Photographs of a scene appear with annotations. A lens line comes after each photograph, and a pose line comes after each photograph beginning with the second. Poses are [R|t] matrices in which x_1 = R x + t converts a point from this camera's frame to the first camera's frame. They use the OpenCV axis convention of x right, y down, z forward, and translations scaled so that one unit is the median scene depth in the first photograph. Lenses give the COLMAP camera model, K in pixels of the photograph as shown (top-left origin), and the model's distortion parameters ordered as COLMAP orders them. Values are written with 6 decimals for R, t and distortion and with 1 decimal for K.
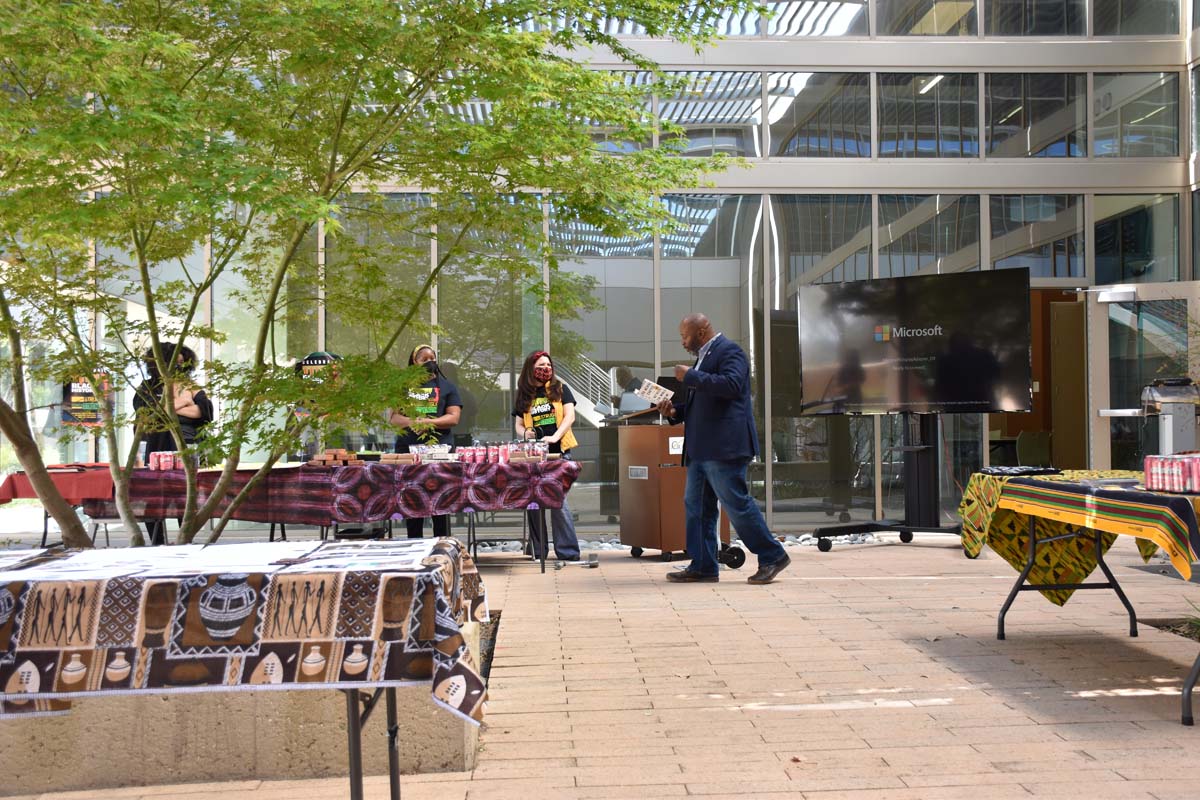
lens RADIAL K [[1266.9, 0, 598.8], [0, 1266.9, 402.1], [0, 0, 1]] dist [0.026145, 0.000000]
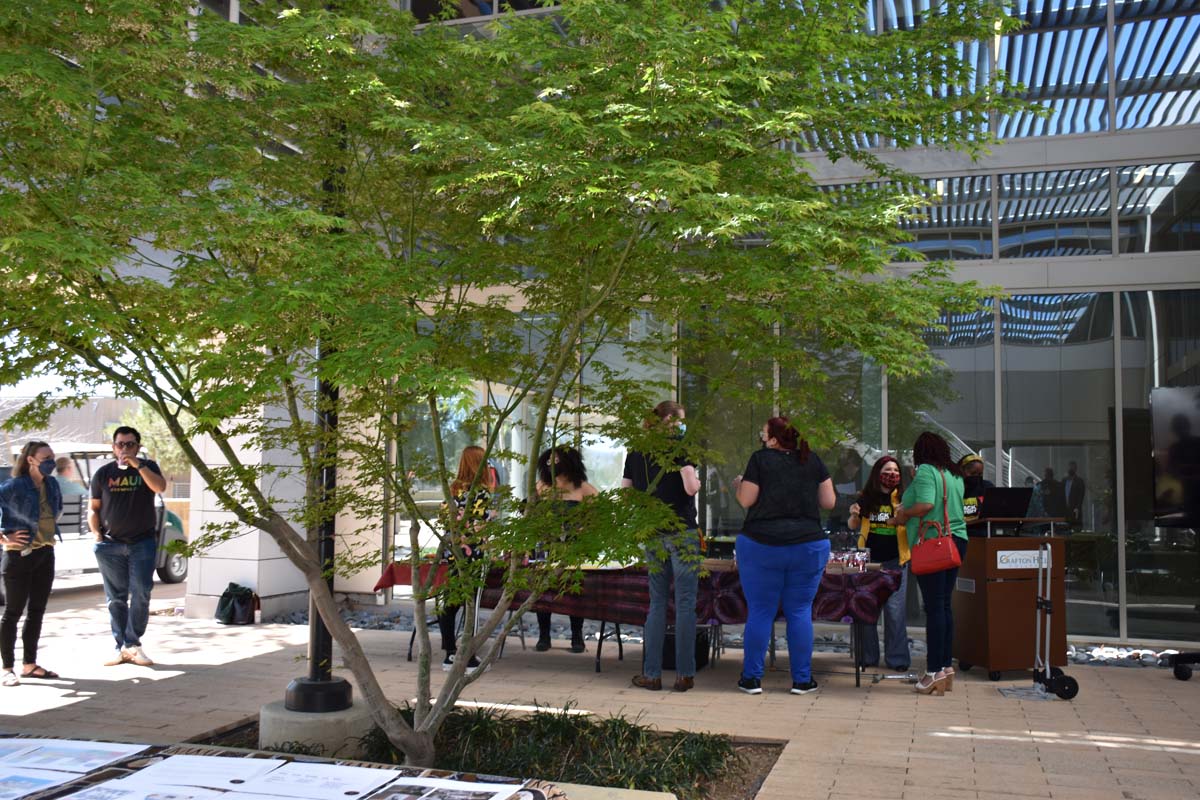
lens RADIAL K [[1075.7, 0, 595.3], [0, 1075.7, 408.2], [0, 0, 1]] dist [-0.042907, 0.002639]
pose [[0.932286, -0.002958, -0.361710, 0.098419], [-0.015262, 0.998754, -0.047503, -0.057549], [0.361400, 0.049807, 0.931080, 0.197093]]
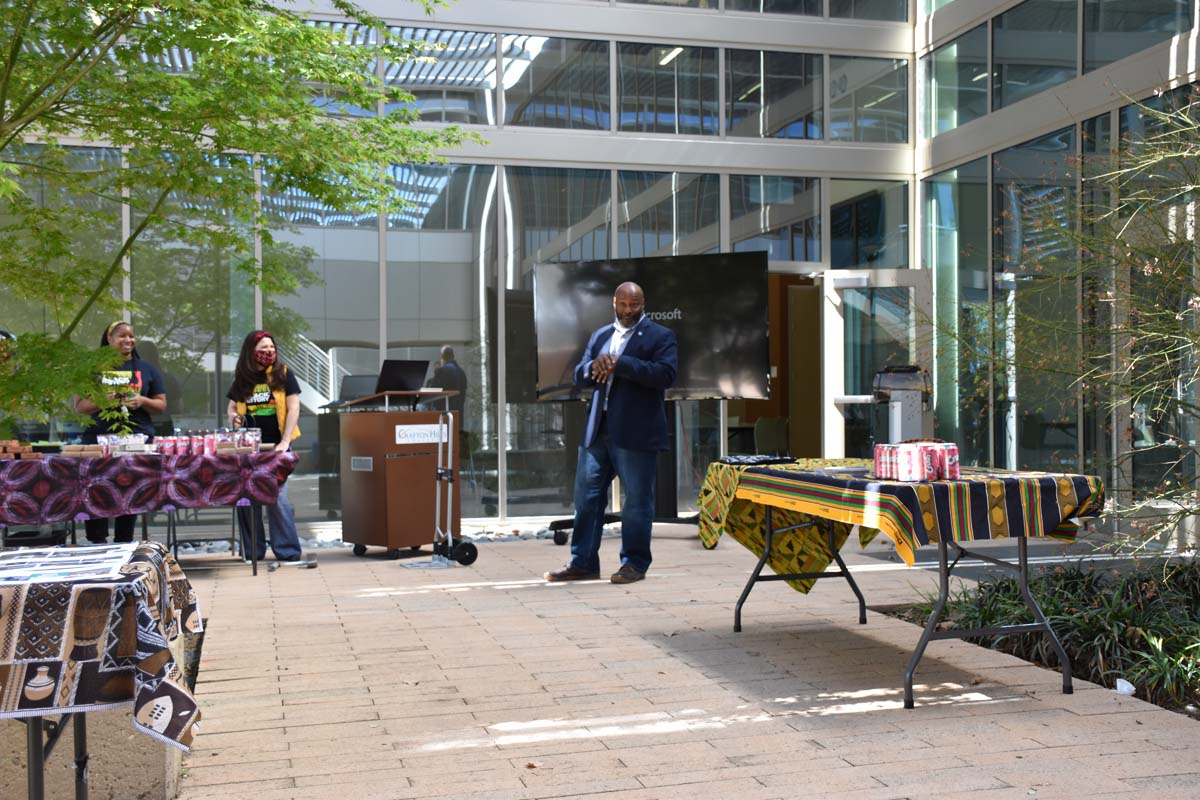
lens RADIAL K [[1361.6, 0, 601.1], [0, 1361.6, 400.2], [0, 0, 1]] dist [0.074274, 0.000000]
pose [[0.978959, 0.001143, 0.204054, -0.002309], [-0.003379, 0.999938, 0.010610, -0.002670], [-0.204029, -0.011076, 0.978902, -0.009555]]
